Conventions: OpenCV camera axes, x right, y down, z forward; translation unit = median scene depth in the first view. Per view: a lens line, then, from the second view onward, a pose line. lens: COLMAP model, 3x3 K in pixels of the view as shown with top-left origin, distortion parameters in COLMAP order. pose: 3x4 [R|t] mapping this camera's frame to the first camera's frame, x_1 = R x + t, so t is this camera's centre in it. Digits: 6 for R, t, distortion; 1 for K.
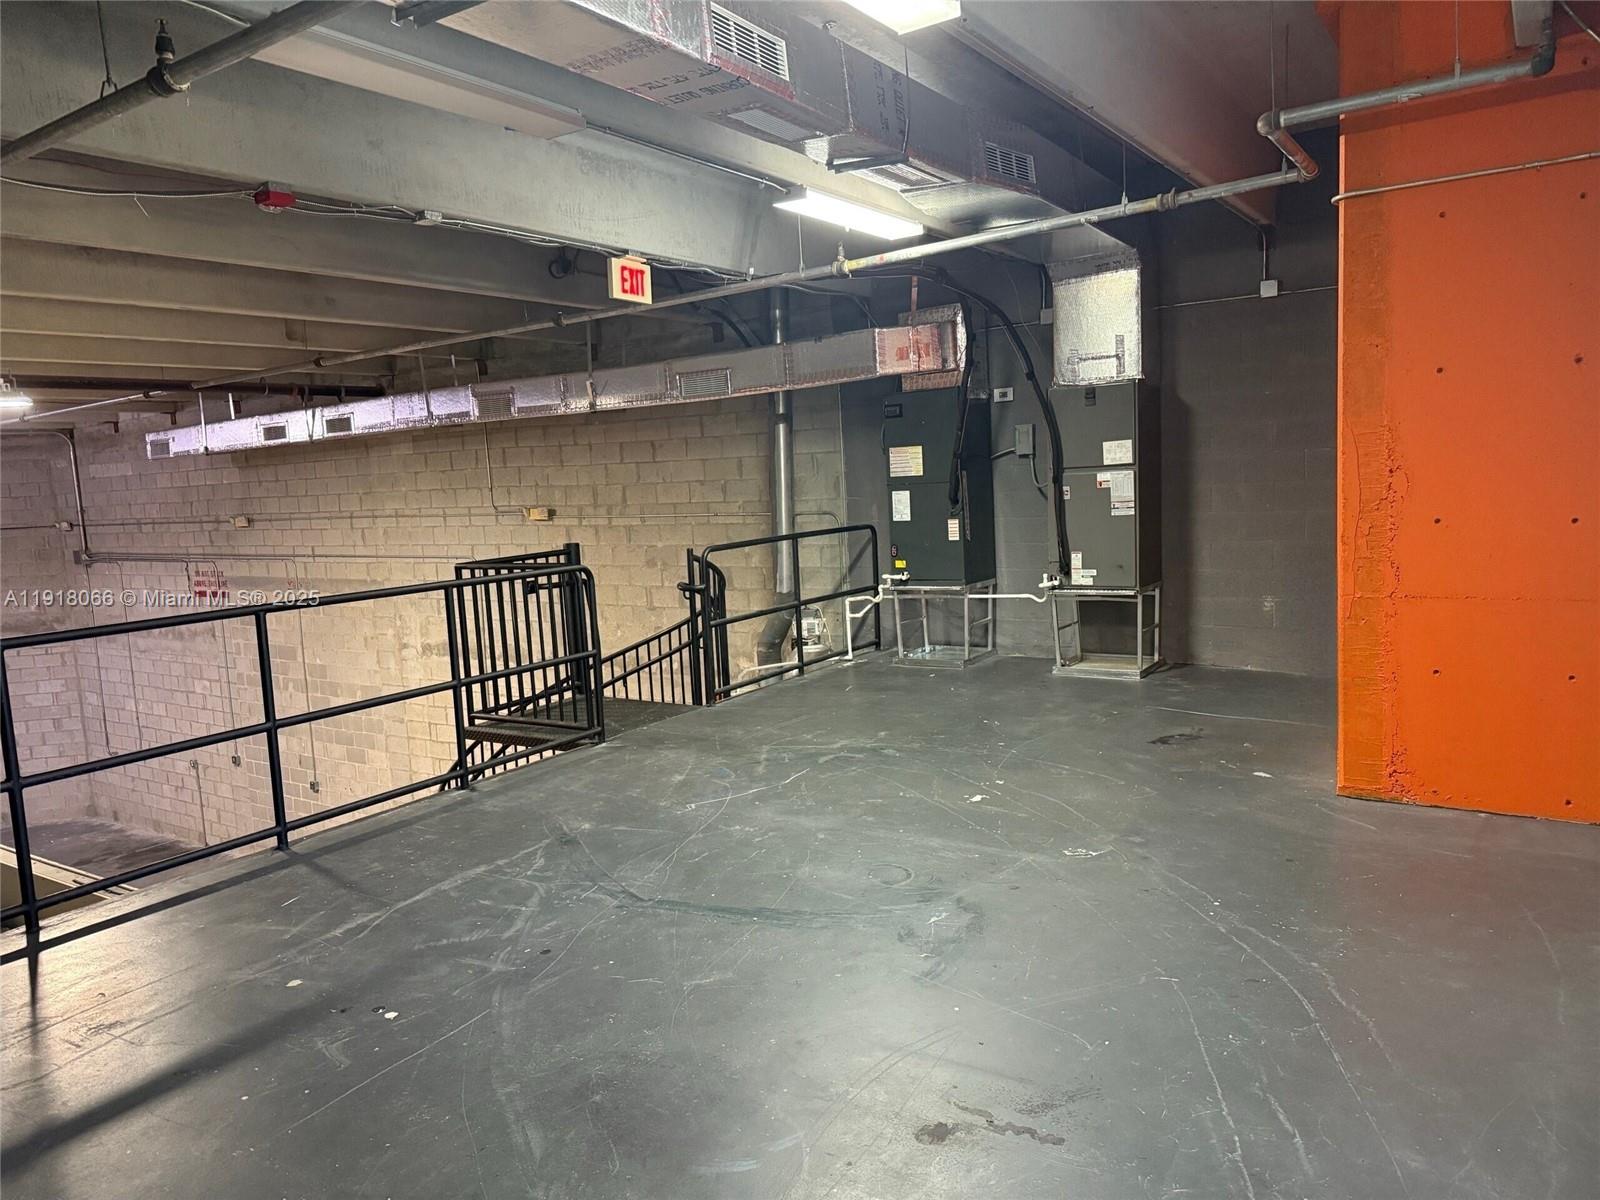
lens RADIAL K [[1128.2, 0, 796.5], [0, 1128.2, 610.3], [0, 0, 1]] dist [0.041666, -0.030649]
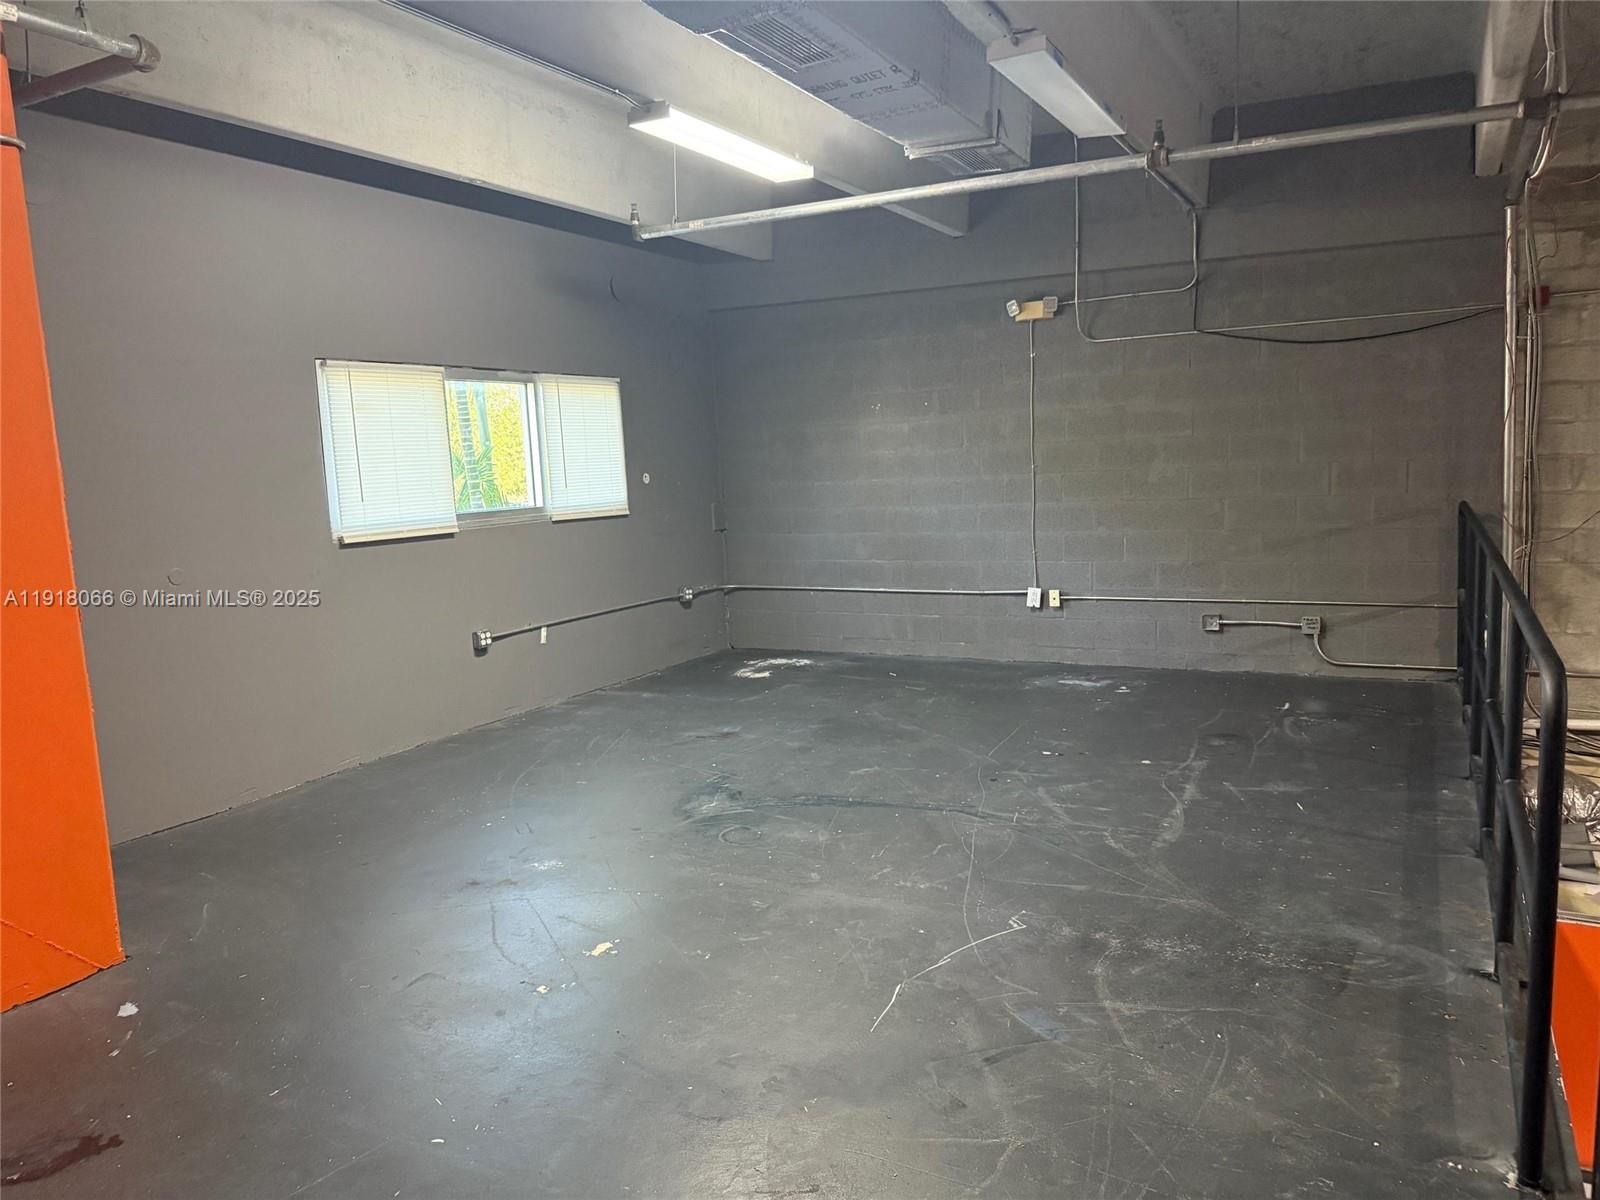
lens RADIAL K [[1128.2, 0, 801.0], [0, 1128.2, 598.6], [0, 0, 1]] dist [0.041666, -0.030649]
pose [[-0.991087, 0.109559, -0.075790, 0.046464], [0.087112, 0.963401, 0.253516, -0.140321], [0.100792, 0.244654, -0.964358, 1.108904]]
